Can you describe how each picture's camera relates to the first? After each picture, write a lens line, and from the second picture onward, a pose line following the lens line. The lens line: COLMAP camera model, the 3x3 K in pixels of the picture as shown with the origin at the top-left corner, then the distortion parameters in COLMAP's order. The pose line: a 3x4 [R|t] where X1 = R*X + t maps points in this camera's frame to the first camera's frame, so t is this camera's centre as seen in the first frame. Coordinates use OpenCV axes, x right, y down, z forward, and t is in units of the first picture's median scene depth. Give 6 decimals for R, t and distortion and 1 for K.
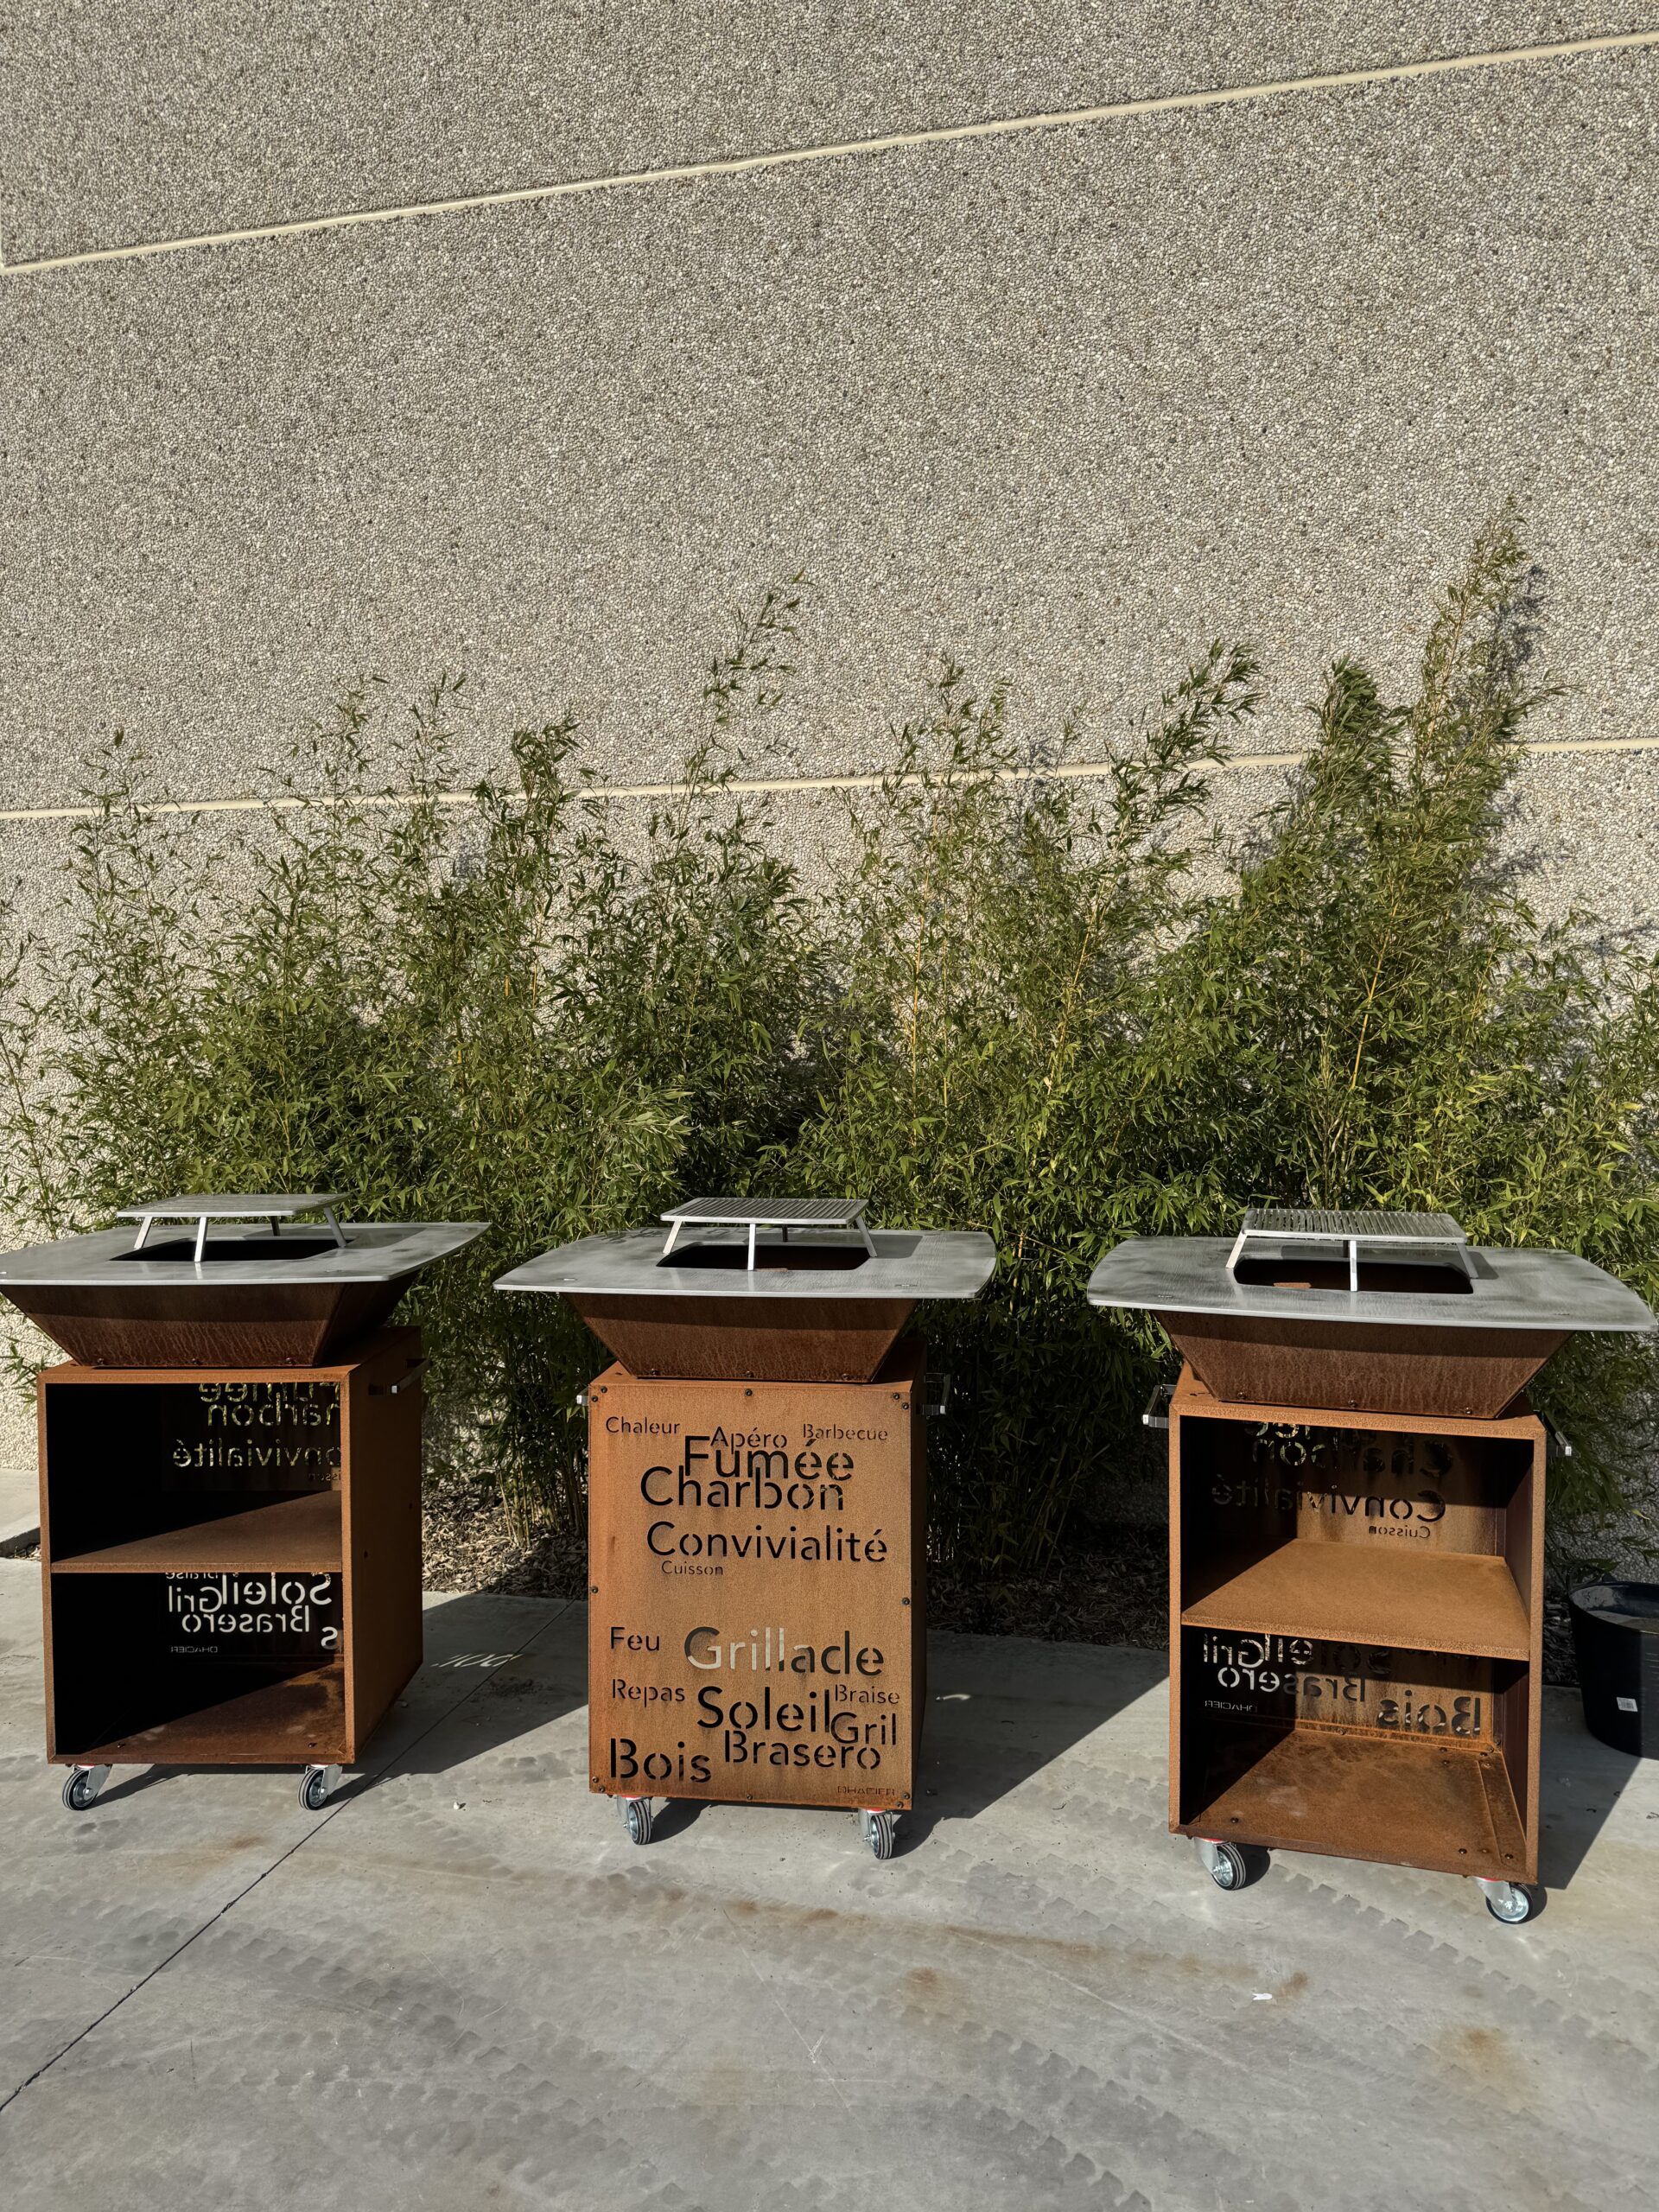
lens RADIAL K [[1586.2, 0, 863.6], [0, 1586.2, 1104.2], [0, 0, 1]] dist [-0.006939, -0.004011]
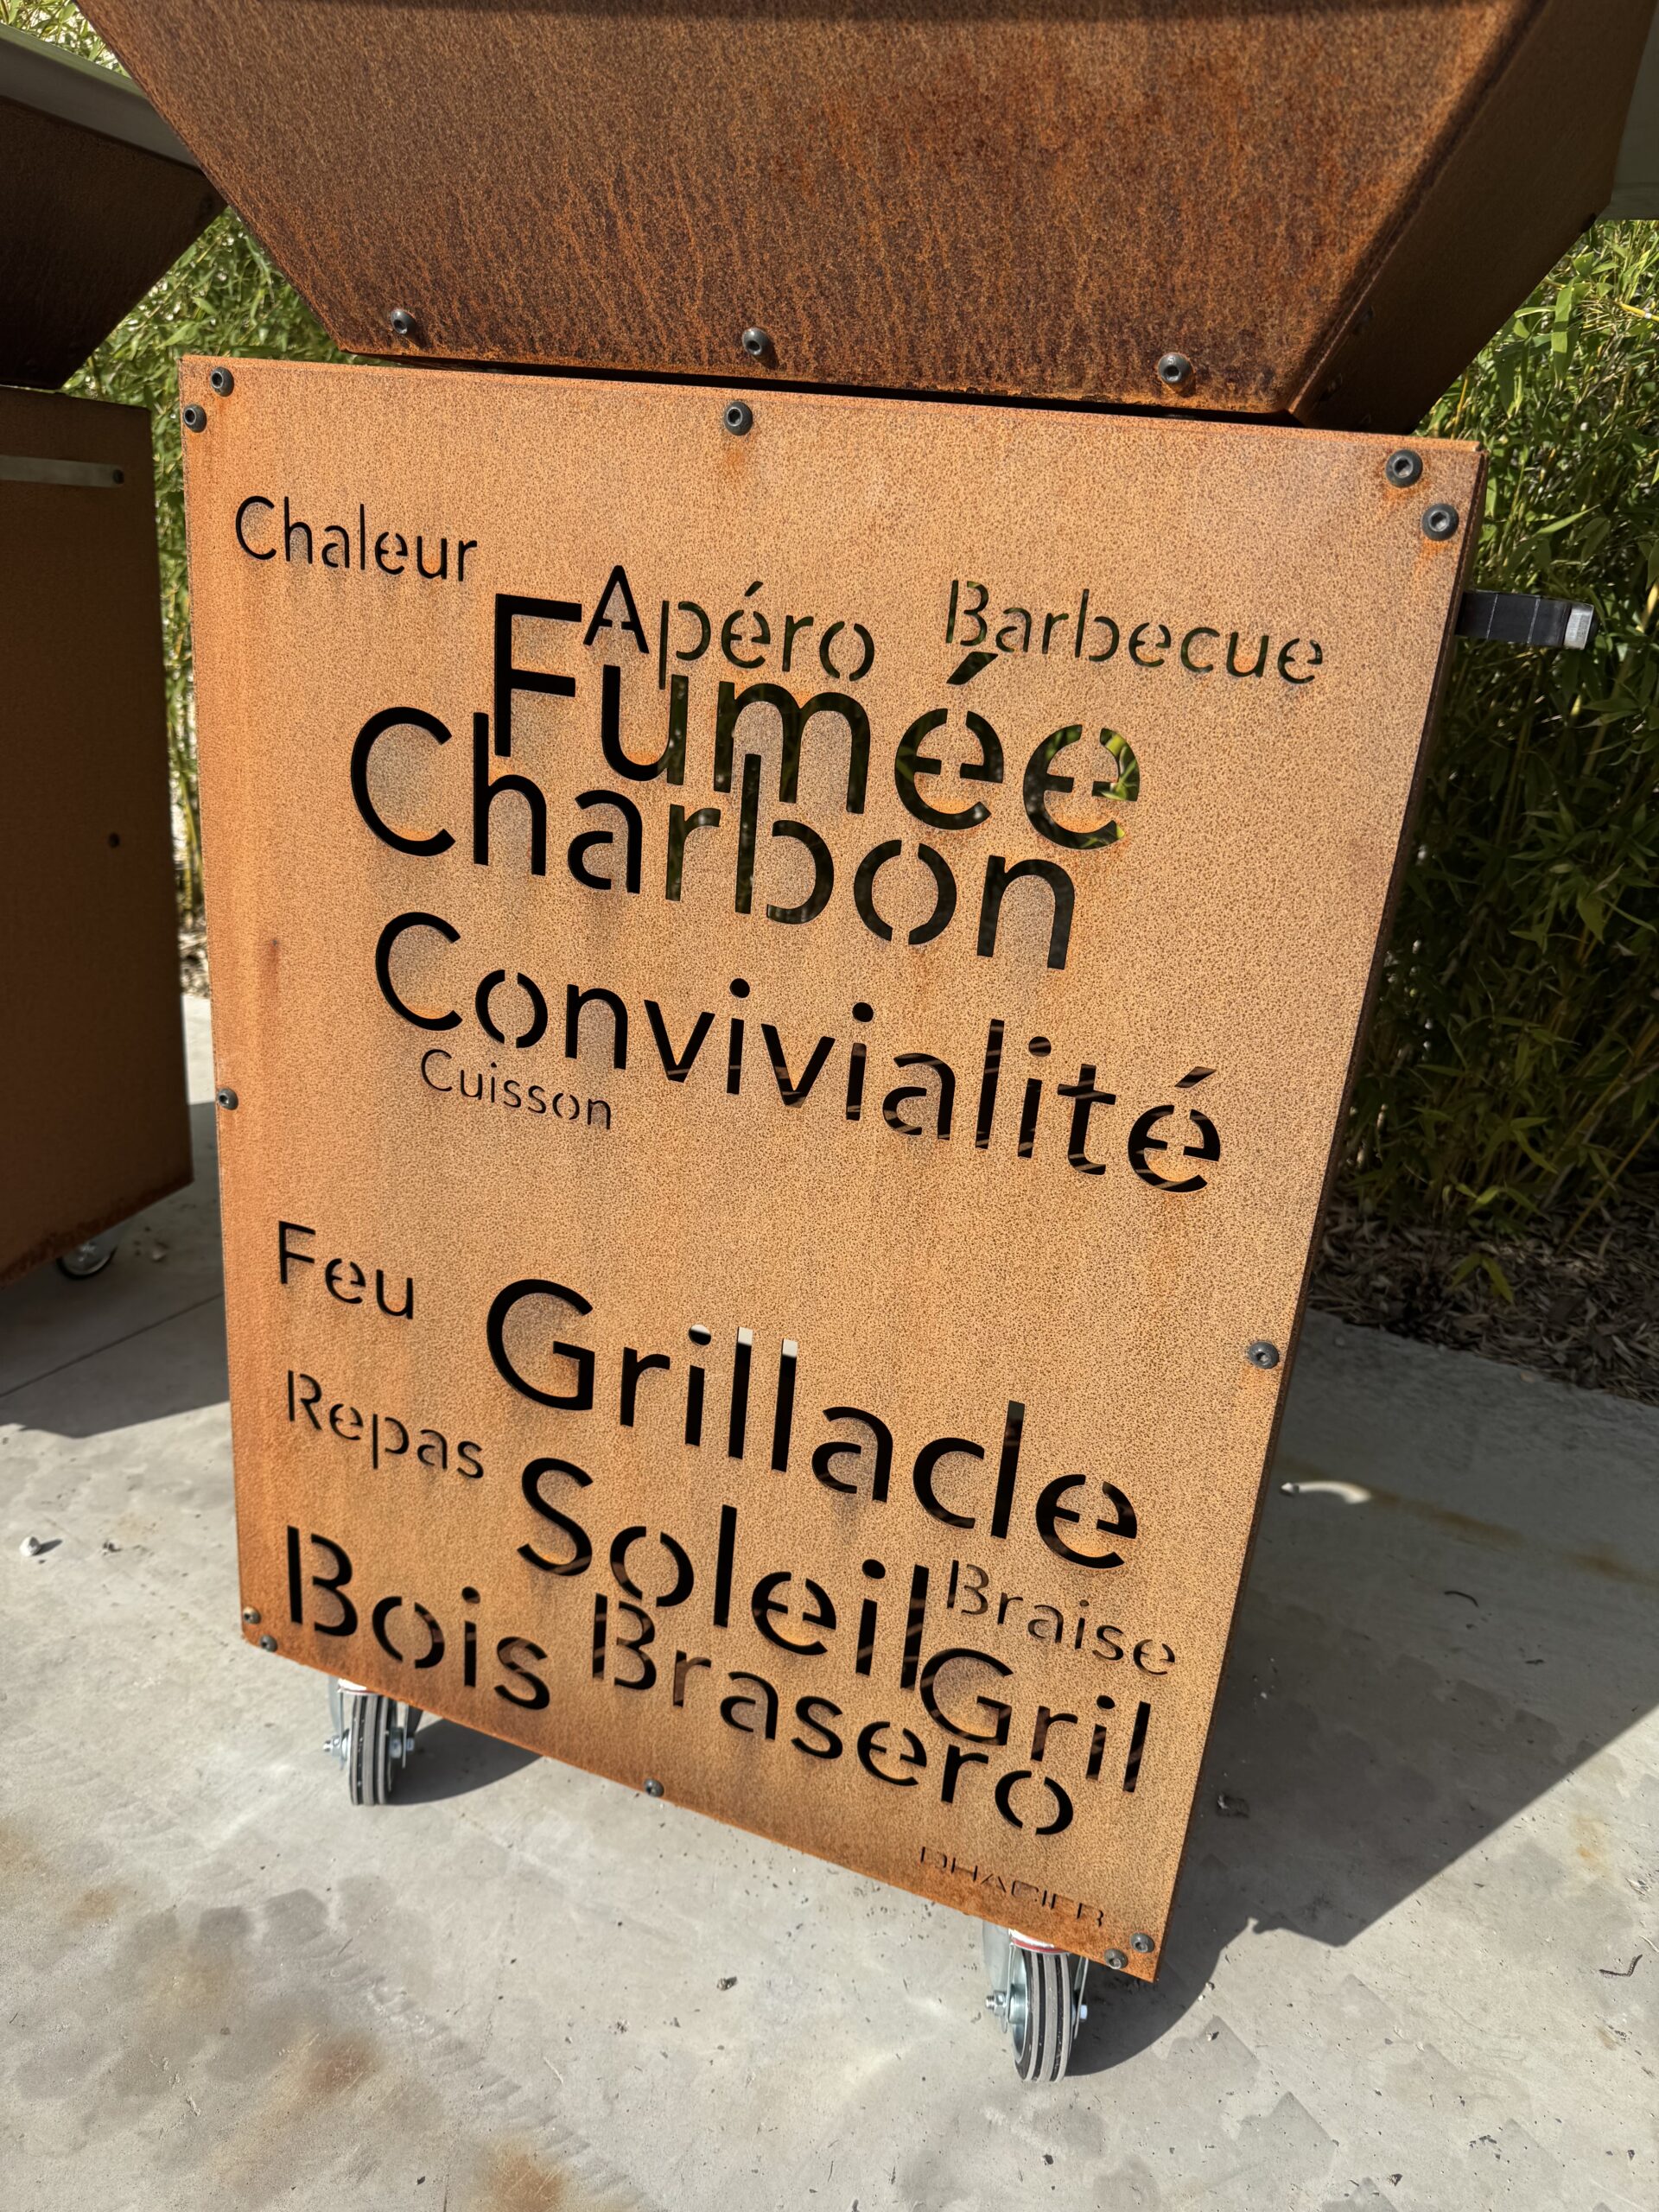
lens RADIAL K [[1563.4, 0, 751.8], [0, 1563.4, 1104.6], [0, 0, 1]] dist [0.125074, -0.181626]
pose [[0.947585, 0.174773, -0.267466, 0.010000], [-0.088305, 0.947777, 0.306464, 0.204676], [0.307060, -0.266782, 0.913533, 0.753452]]
